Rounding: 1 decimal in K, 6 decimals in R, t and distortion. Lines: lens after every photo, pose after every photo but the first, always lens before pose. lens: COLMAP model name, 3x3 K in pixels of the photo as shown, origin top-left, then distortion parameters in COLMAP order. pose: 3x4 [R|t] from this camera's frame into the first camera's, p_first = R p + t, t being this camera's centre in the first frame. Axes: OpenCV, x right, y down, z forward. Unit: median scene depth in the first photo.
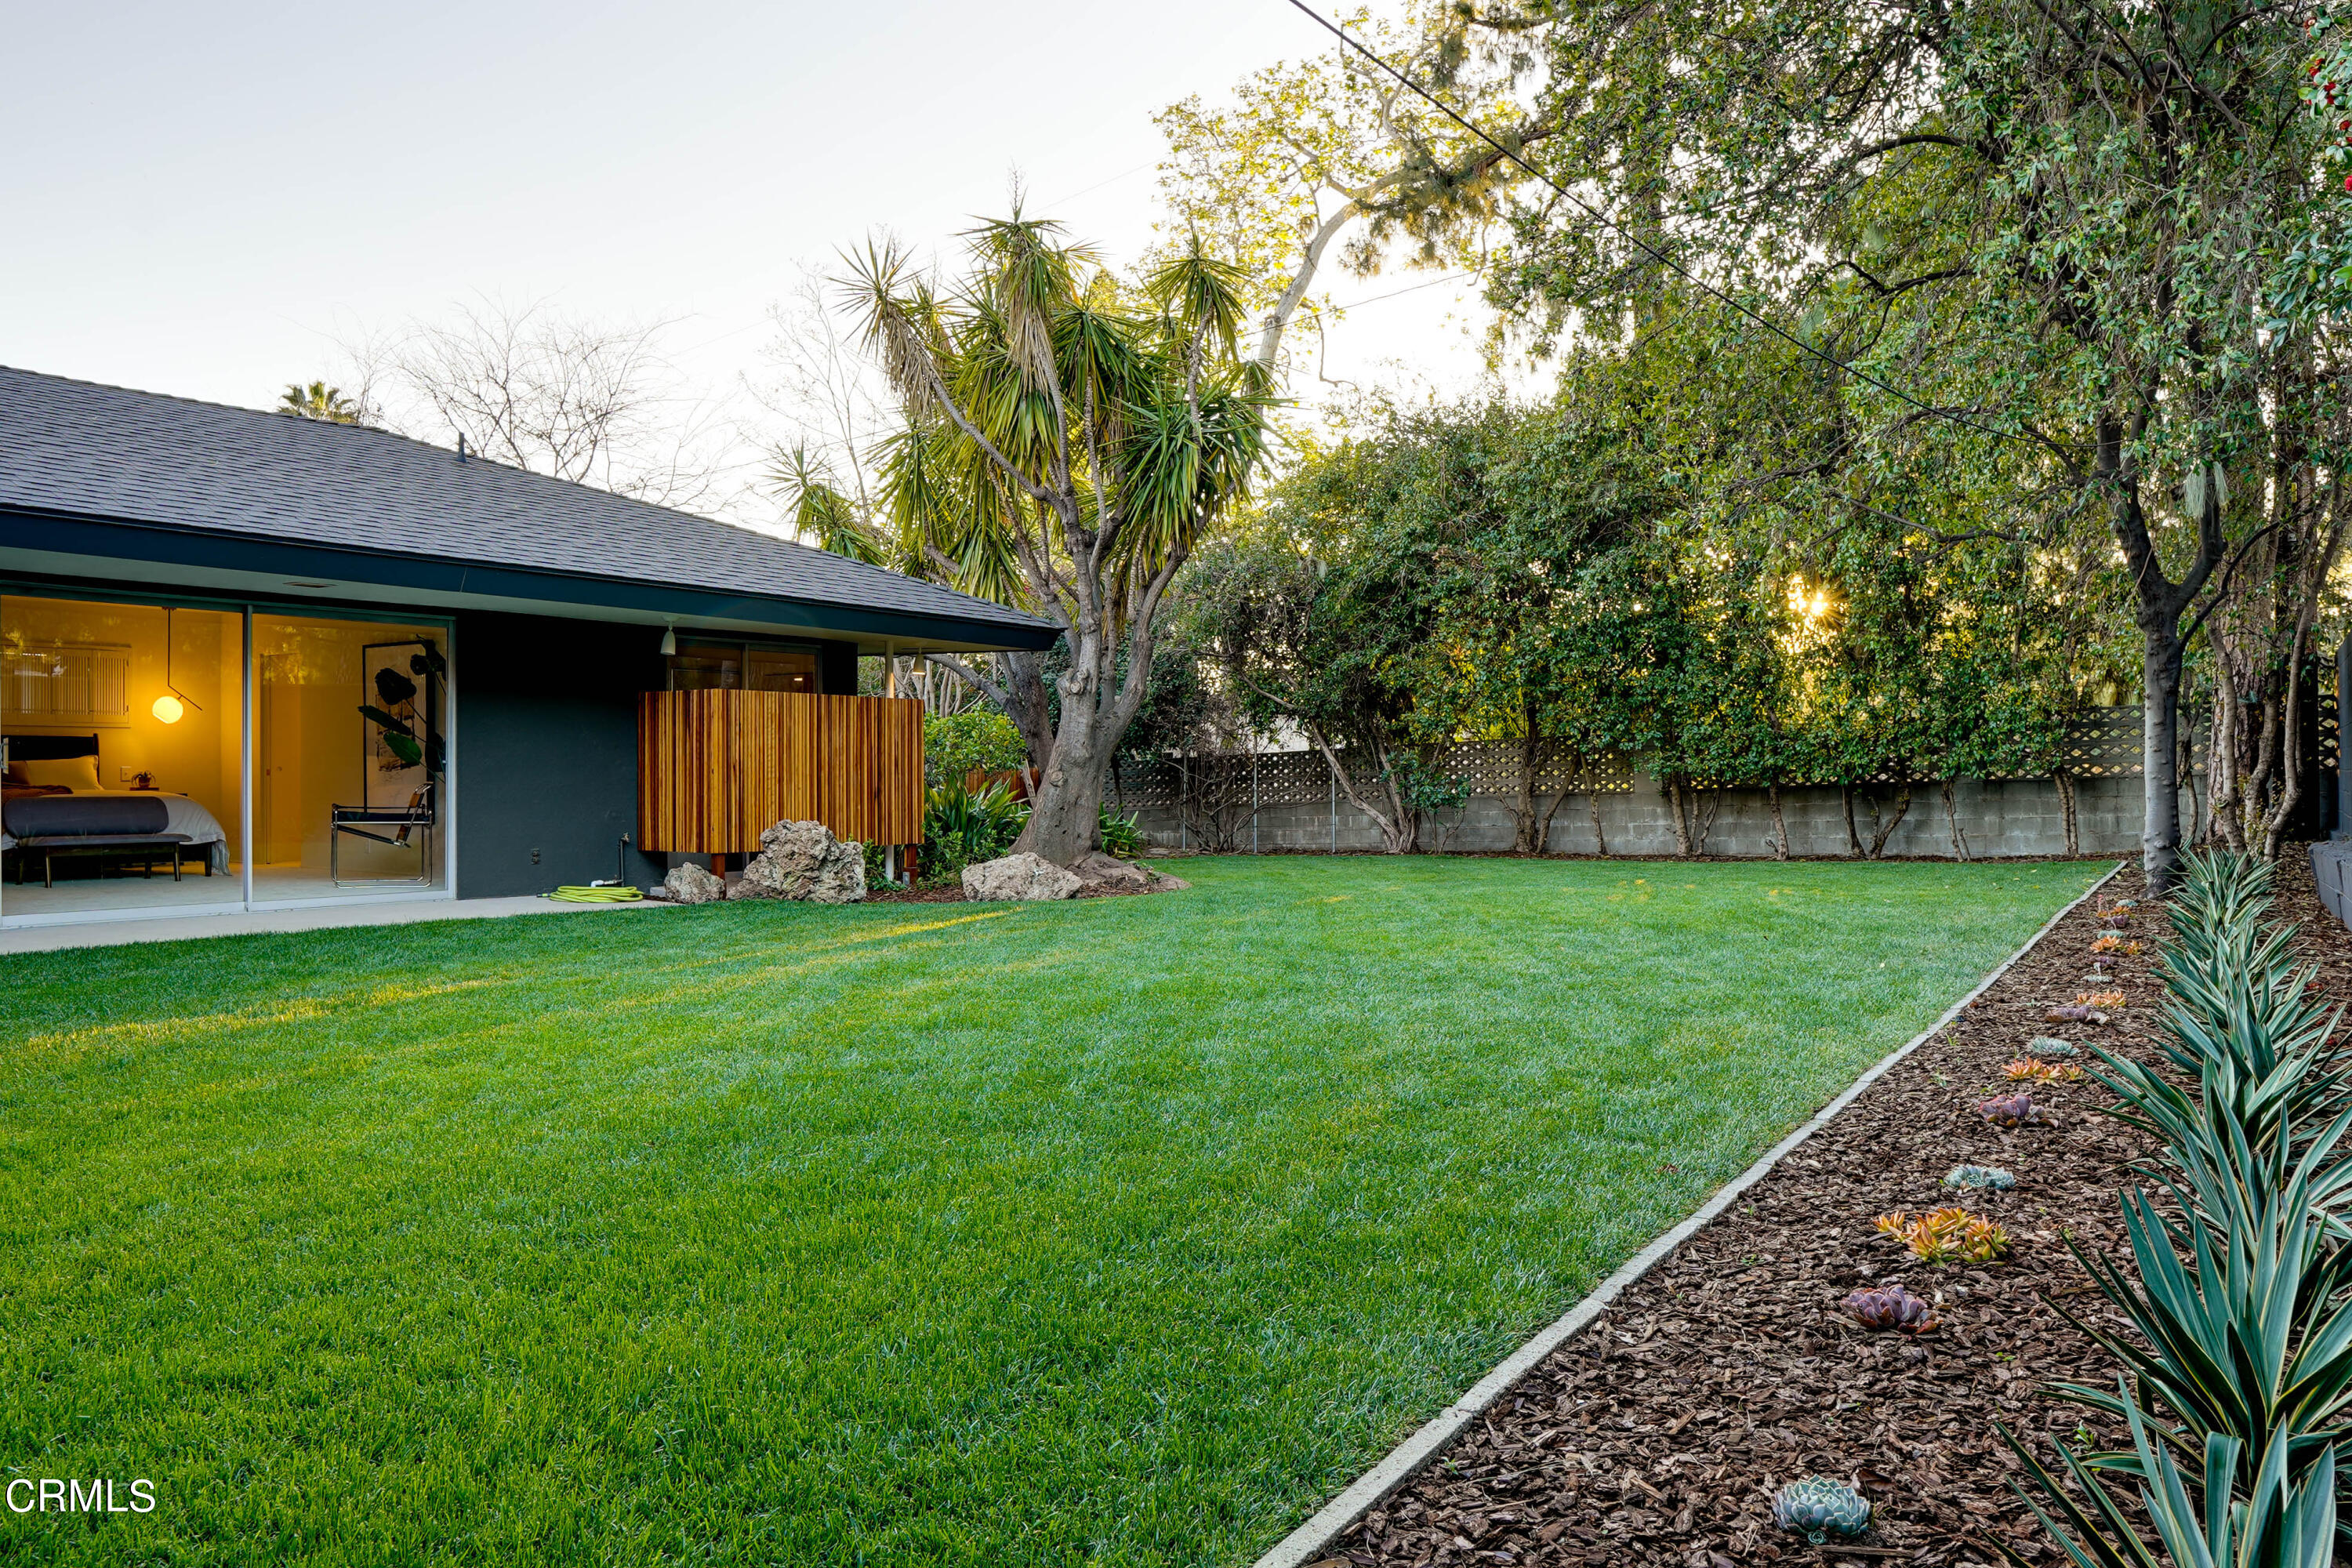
lens RADIAL K [[1653.0, 0, 1176.0], [0, 1653.0, 784.0], [0, 0, 1]] dist [-0.118082, 0.075976]
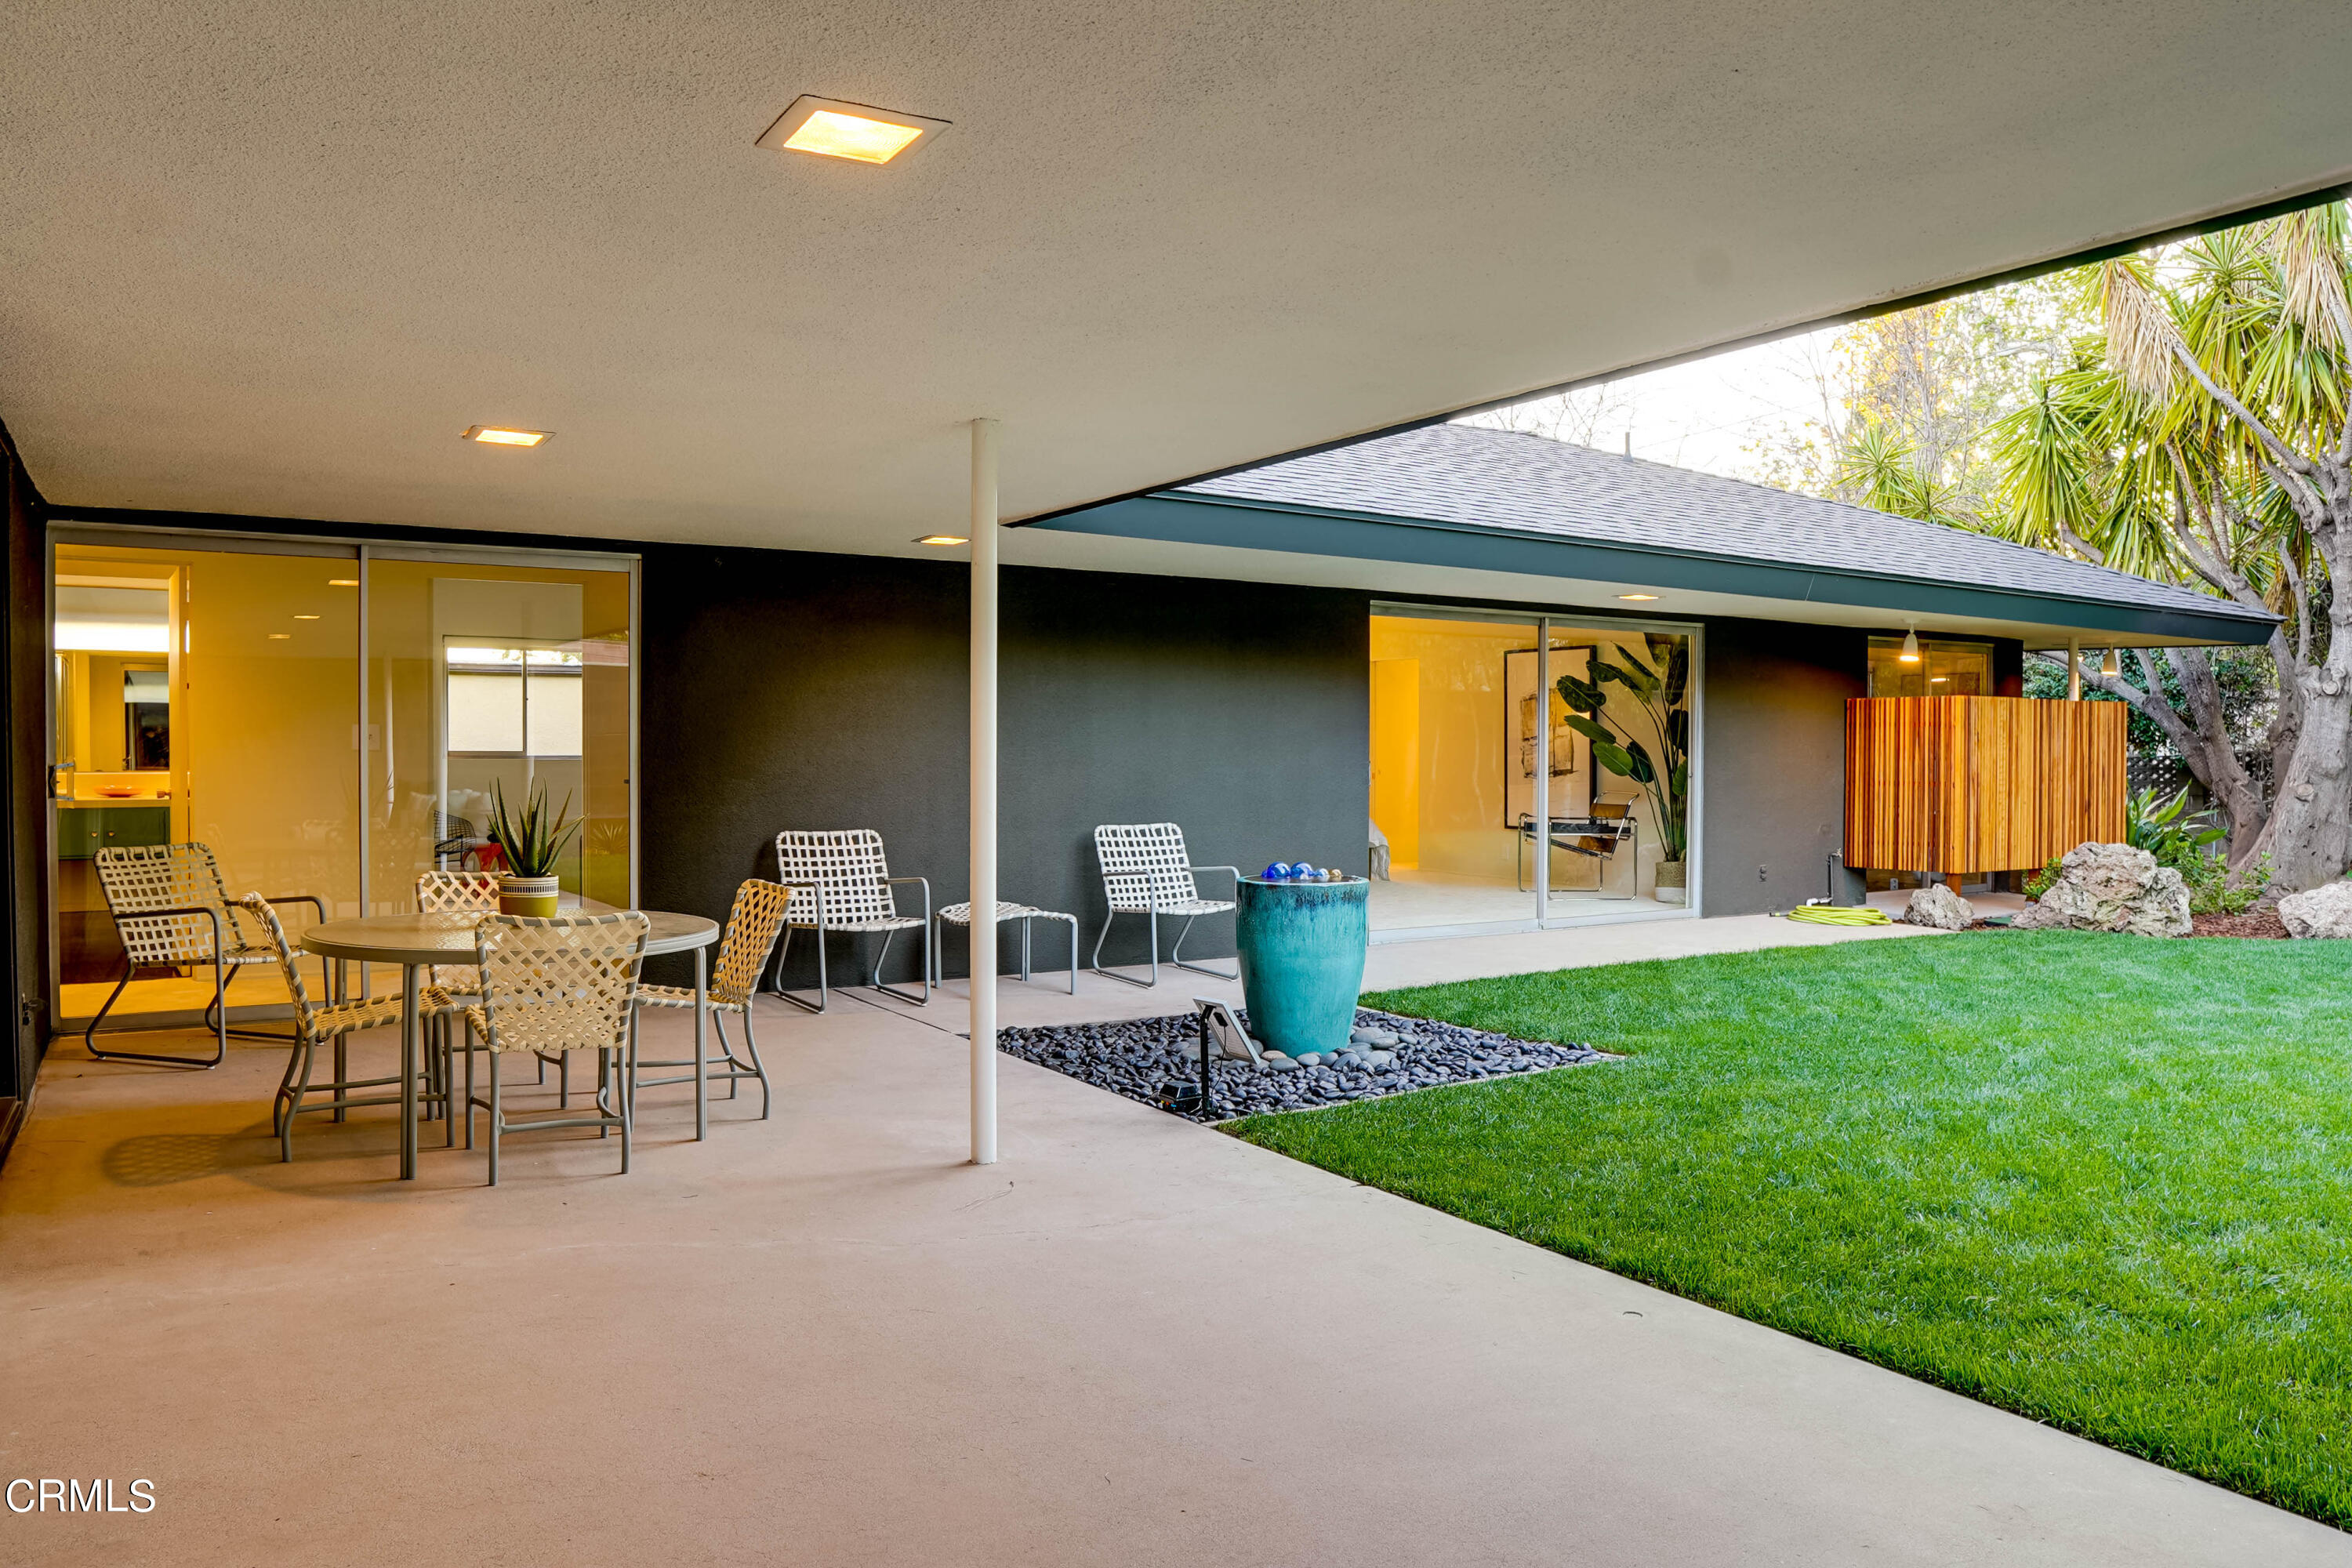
lens RADIAL K [[1653.0, 0, 1176.0], [0, 1653.0, 784.0], [0, 0, 1]] dist [-0.118082, 0.075976]
pose [[0.911888, 0.009985, -0.410317, -0.312673], [-0.005321, 0.999908, 0.012508, -0.017382], [0.410404, -0.009222, 0.911857, -0.012964]]
